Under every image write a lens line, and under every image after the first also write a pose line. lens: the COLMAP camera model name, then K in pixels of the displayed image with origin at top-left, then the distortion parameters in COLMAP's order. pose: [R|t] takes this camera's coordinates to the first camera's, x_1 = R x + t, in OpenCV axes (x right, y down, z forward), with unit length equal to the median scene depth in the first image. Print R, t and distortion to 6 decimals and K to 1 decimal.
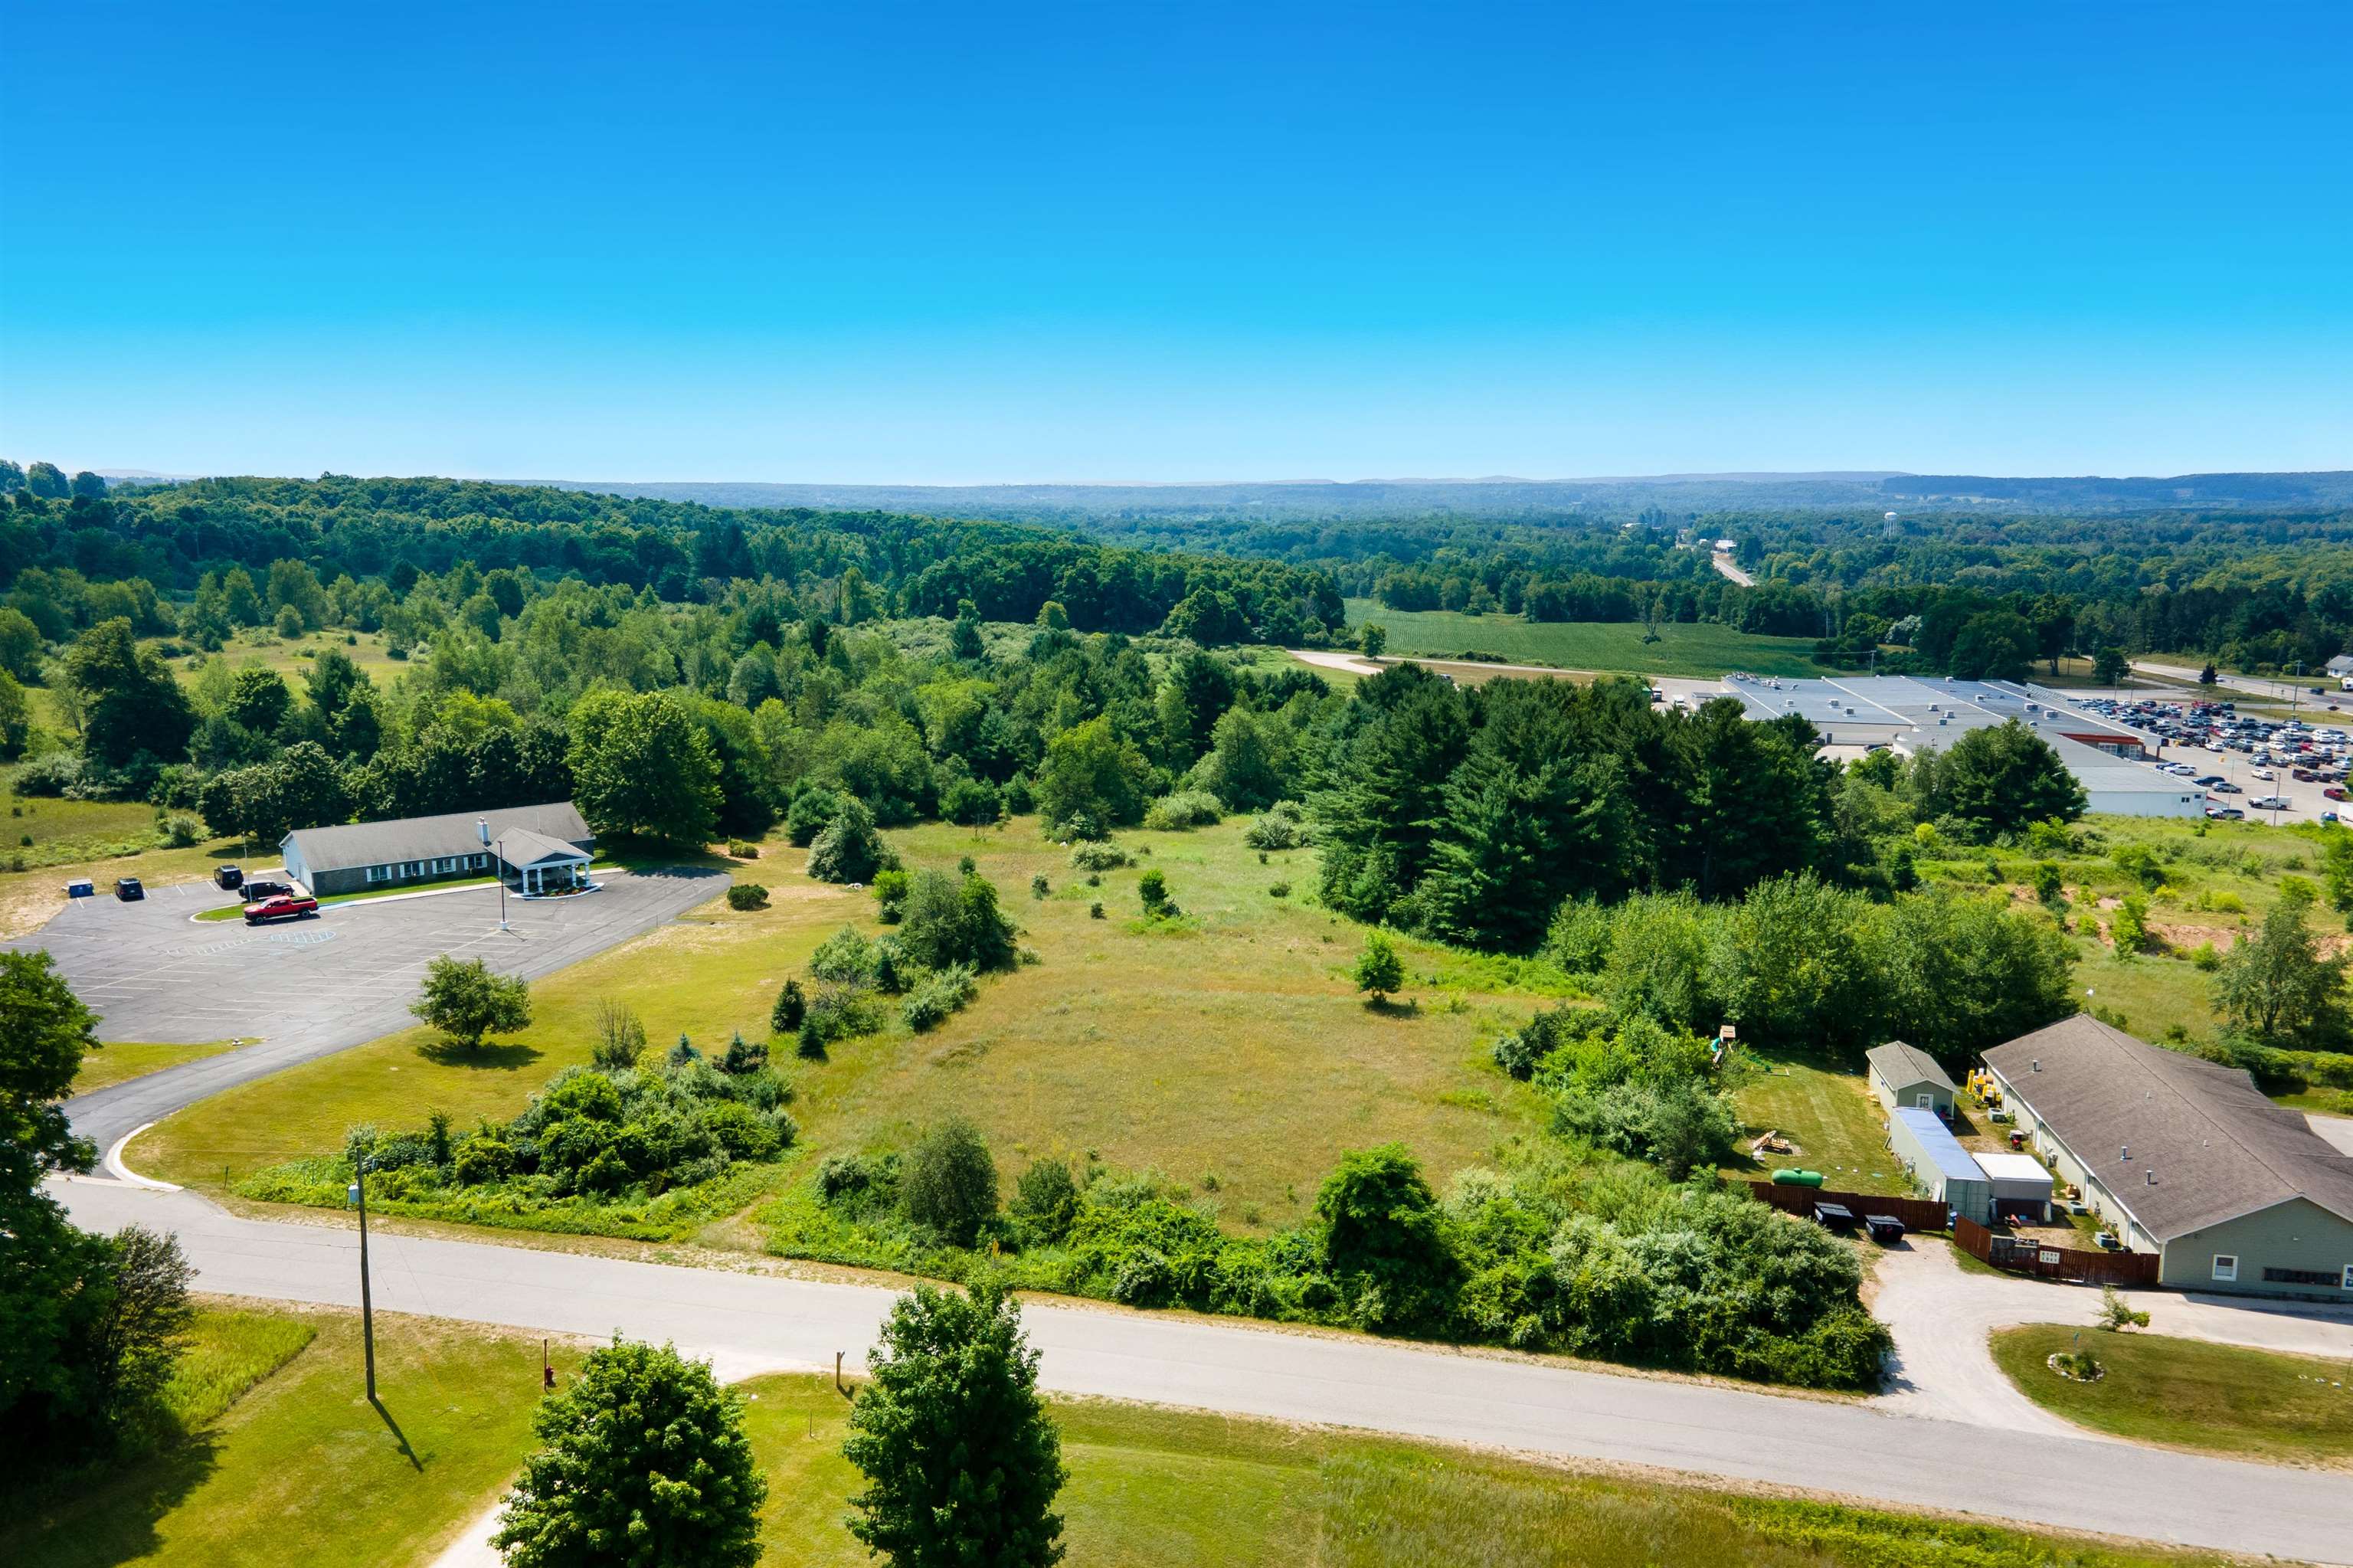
lens RADIAL K [[1637.5, 0, 1173.3], [0, 1637.5, 783.9], [0, 0, 1]] dist [0.033893, 0.000190]
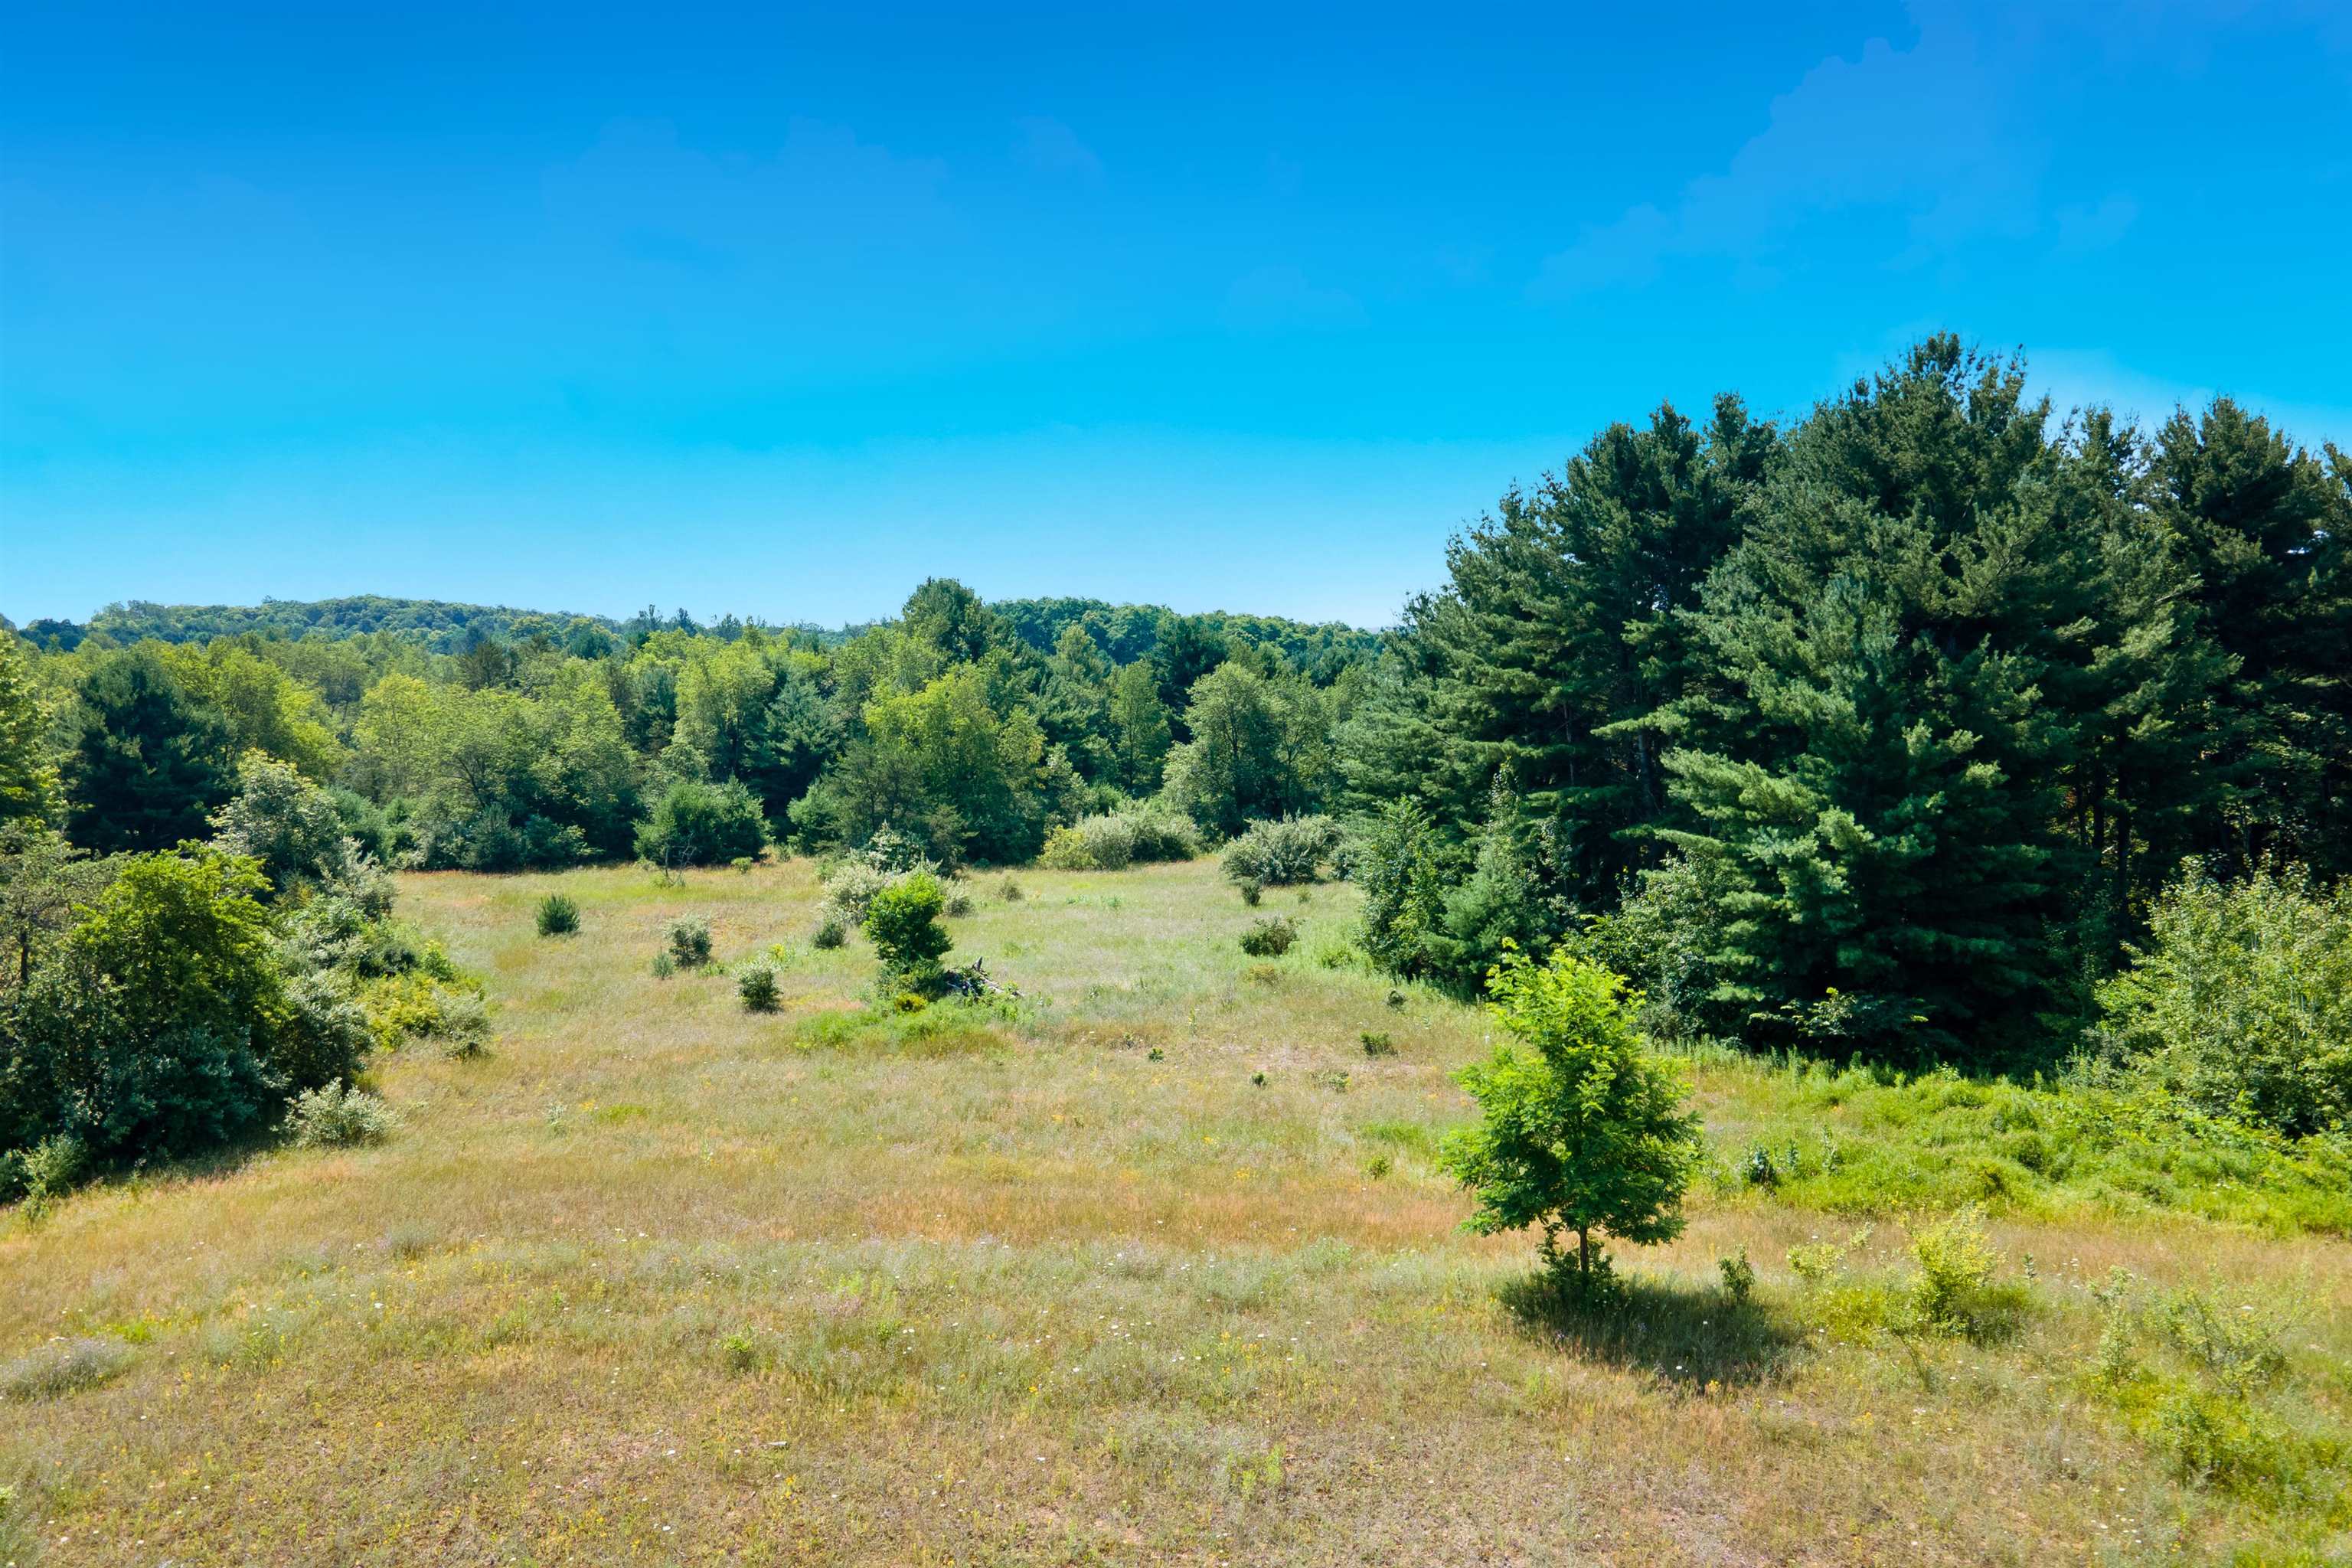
lens RADIAL K [[1636.8, 0, 1180.5], [0, 1636.8, 783.6], [0, 0, 1]] dist [0.033893, 0.000190]
pose [[0.997862, -0.037177, -0.053745, 0.070496], [0.031417, 0.994050, -0.104297, 0.071751], [0.057303, 0.102385, 0.993093, 0.627900]]
